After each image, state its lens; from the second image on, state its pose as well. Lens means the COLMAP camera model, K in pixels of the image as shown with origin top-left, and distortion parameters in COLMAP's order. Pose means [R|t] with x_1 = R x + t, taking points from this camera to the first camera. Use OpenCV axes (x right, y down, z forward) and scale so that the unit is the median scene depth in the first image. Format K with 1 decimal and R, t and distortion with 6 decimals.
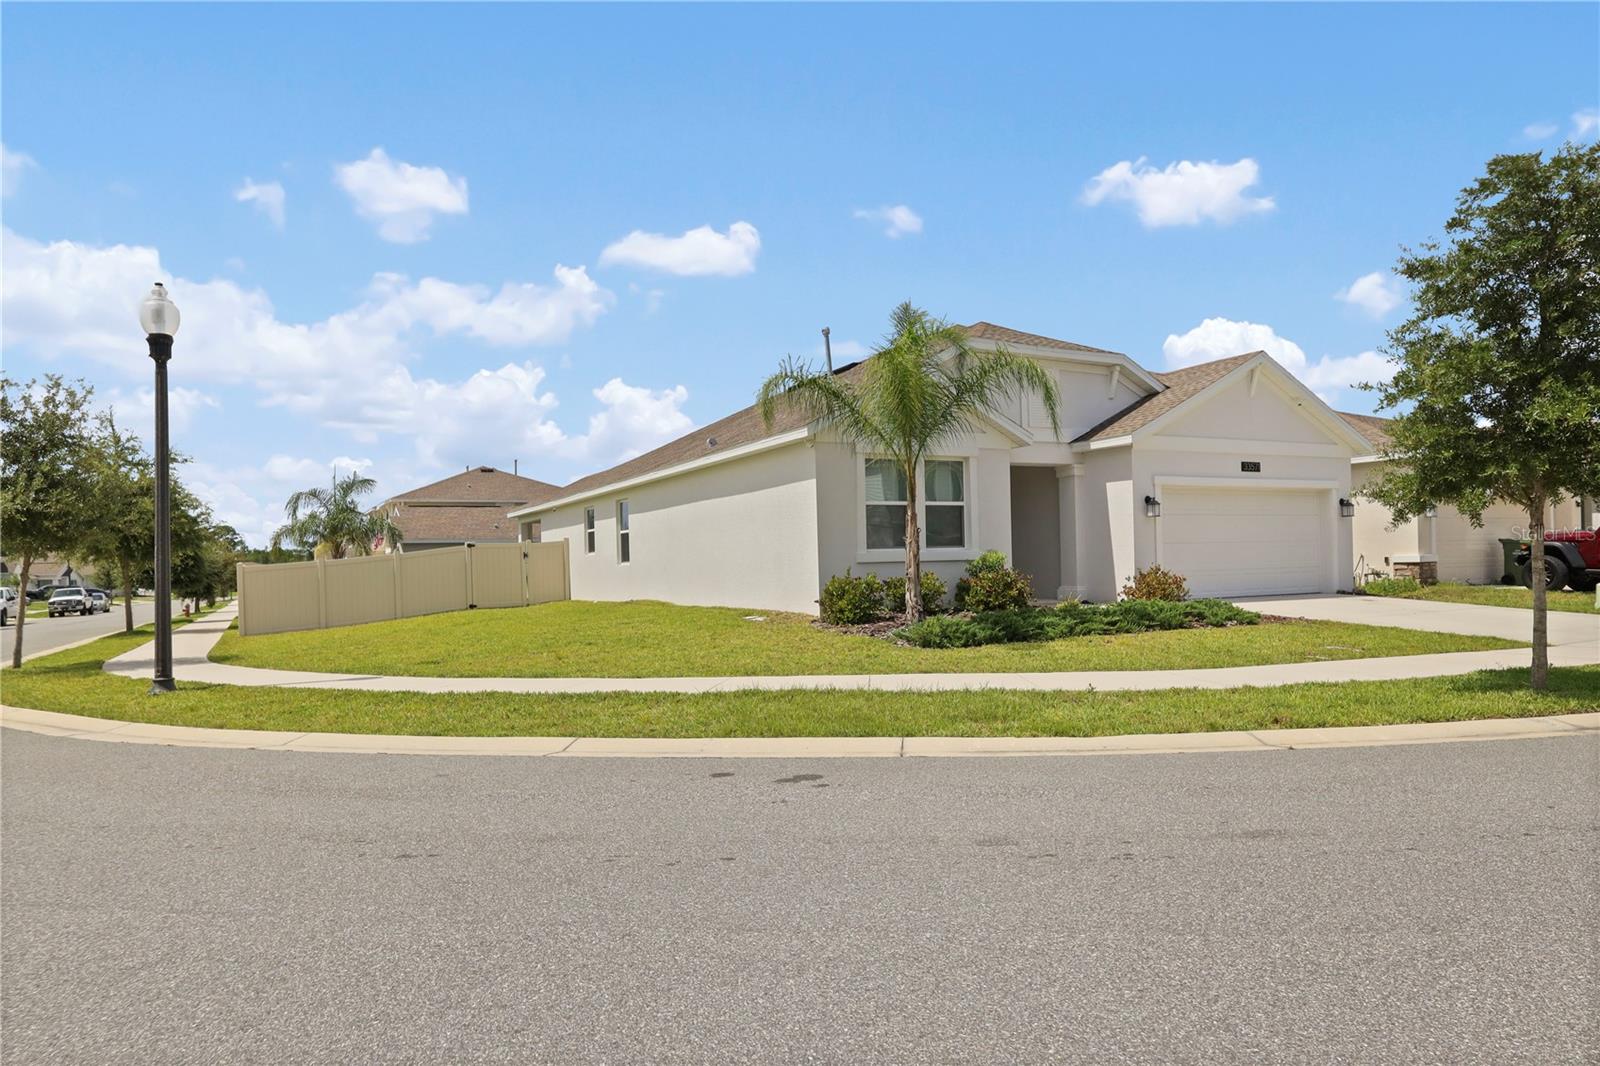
lens RADIAL K [[991.1, 0, 791.2], [0, 991.1, 568.2], [0, 0, 1]] dist [-0.000773, 0.000851]
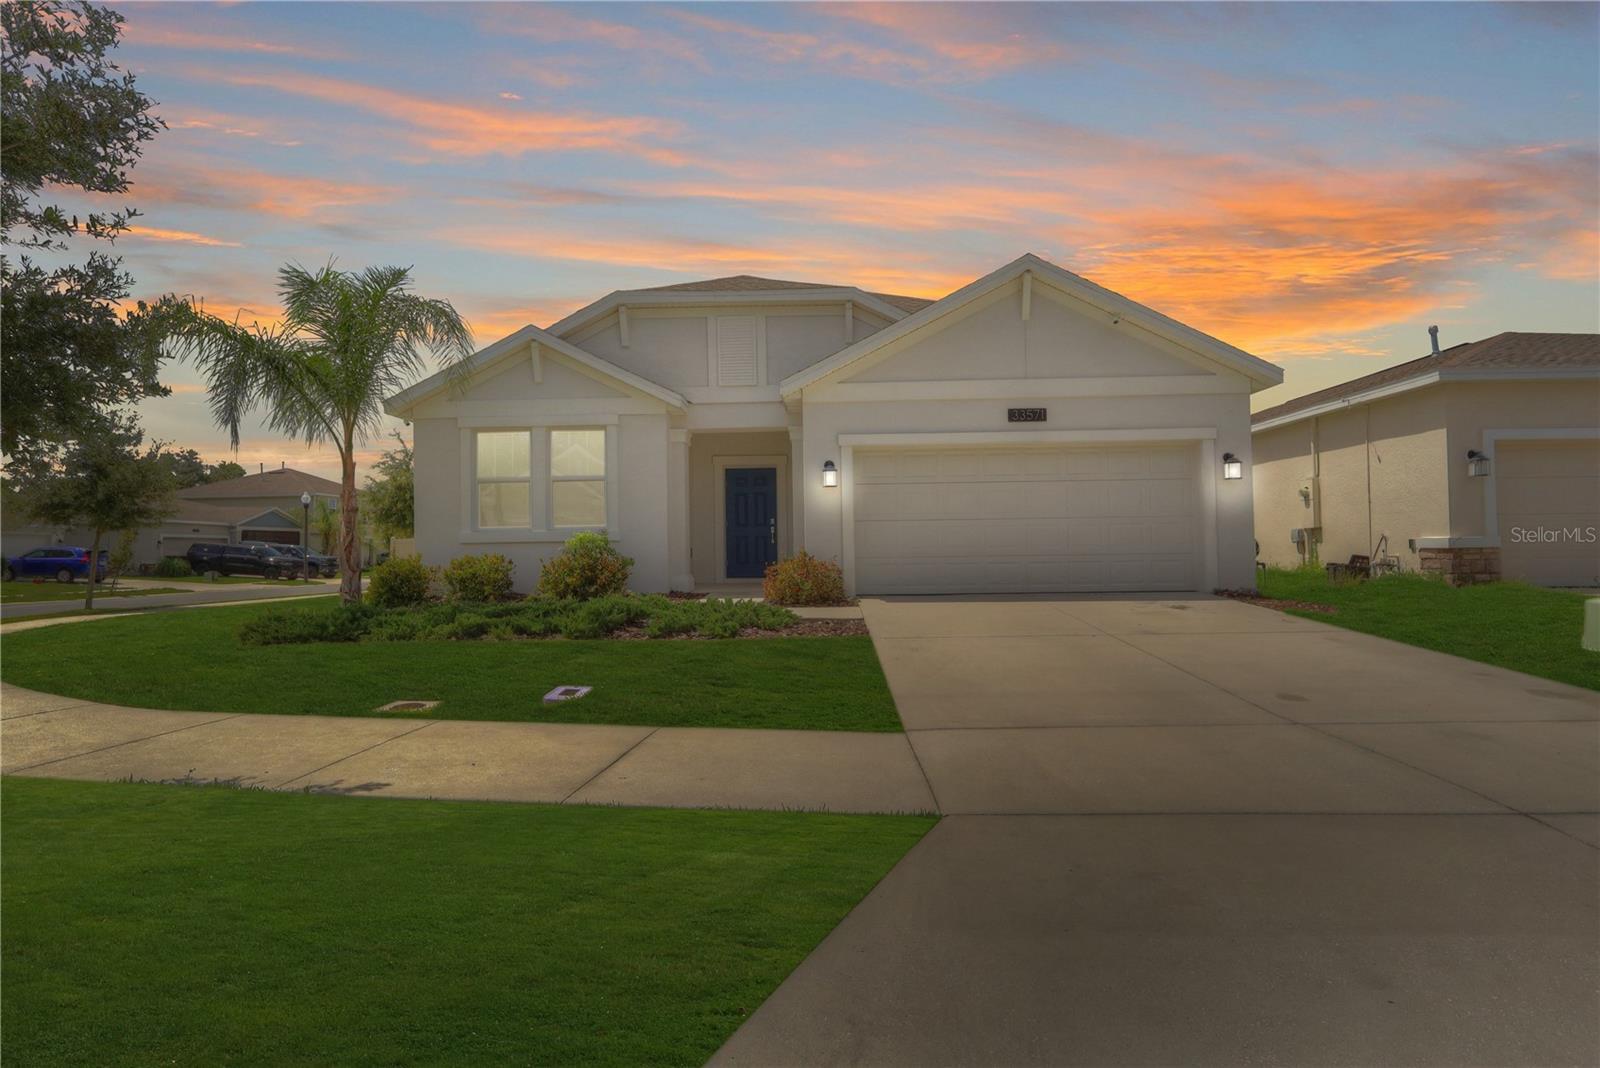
lens RADIAL K [[766.4, 0, 797.7], [0, 766.4, 525.3], [0, 0, 1]] dist [-0.000951, 0.000157]
pose [[0.873433, -0.002364, -0.486939, 0.586542], [-0.008370, 0.999768, -0.019867, -0.008706], [0.486873, 0.021428, 0.873210, 0.426417]]
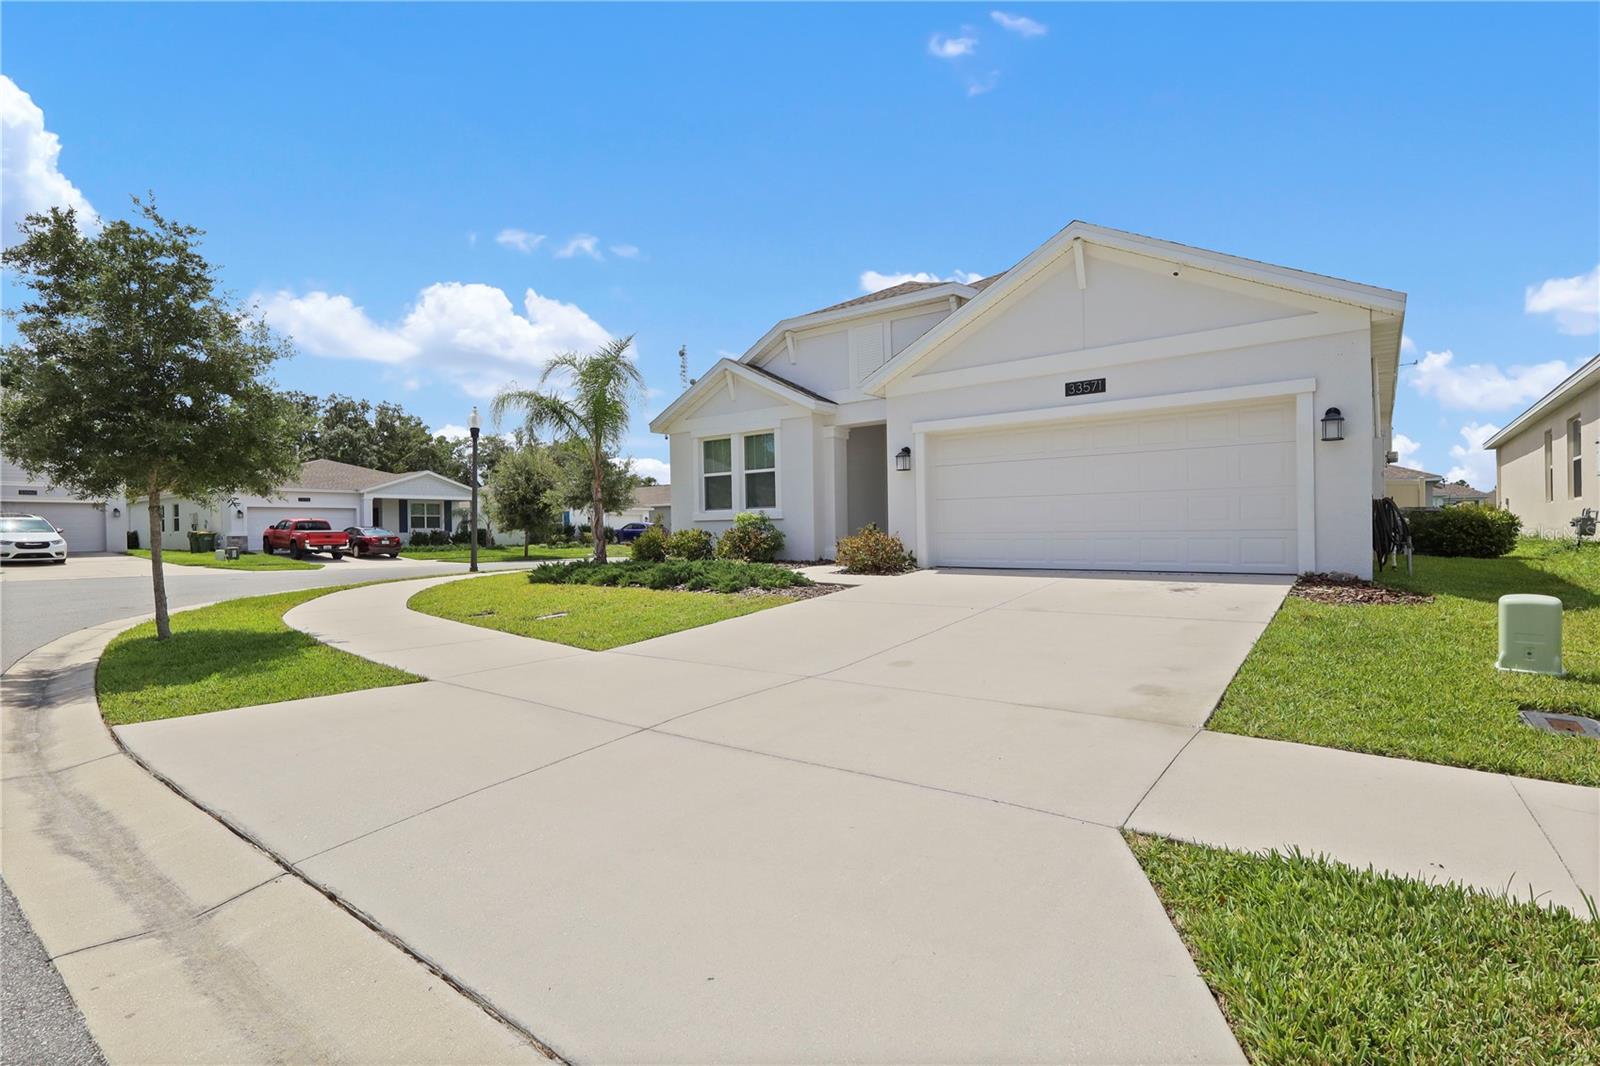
lens RADIAL K [[729.6, 0, 808.4], [0, 729.6, 530.1], [0, 0, 1]] dist [-0.000039, 0.000016]
pose [[0.427117, 0.021653, -0.903937, 0.846516], [0.003934, 0.999659, 0.025805, -0.014595], [0.904188, -0.014577, 0.426886, 0.594430]]
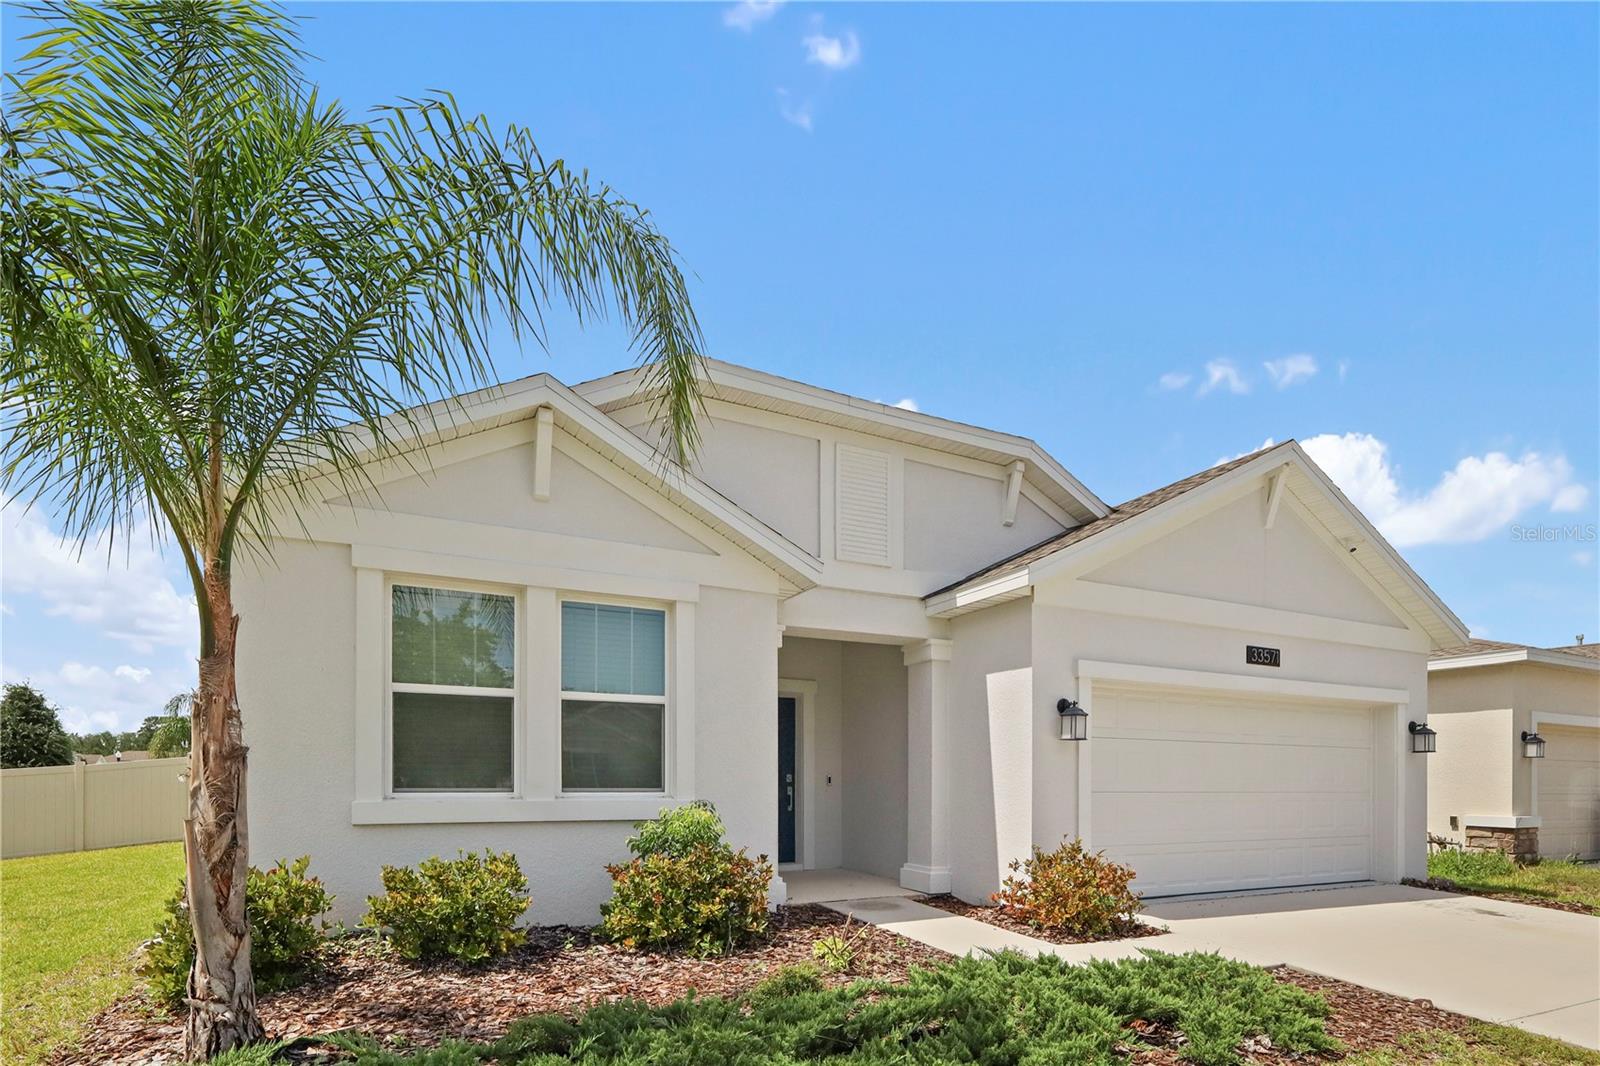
lens RADIAL K [[809.4, 0, 801.6], [0, 809.4, 774.4], [0, 0, 1]] dist [-0.003659, -0.000432]
pose [[0.999140, 0.029900, -0.028734, 0.222734], [-0.030246, 0.999474, -0.011713, -0.023774], [0.028369, 0.012572, 0.999518, 0.544397]]
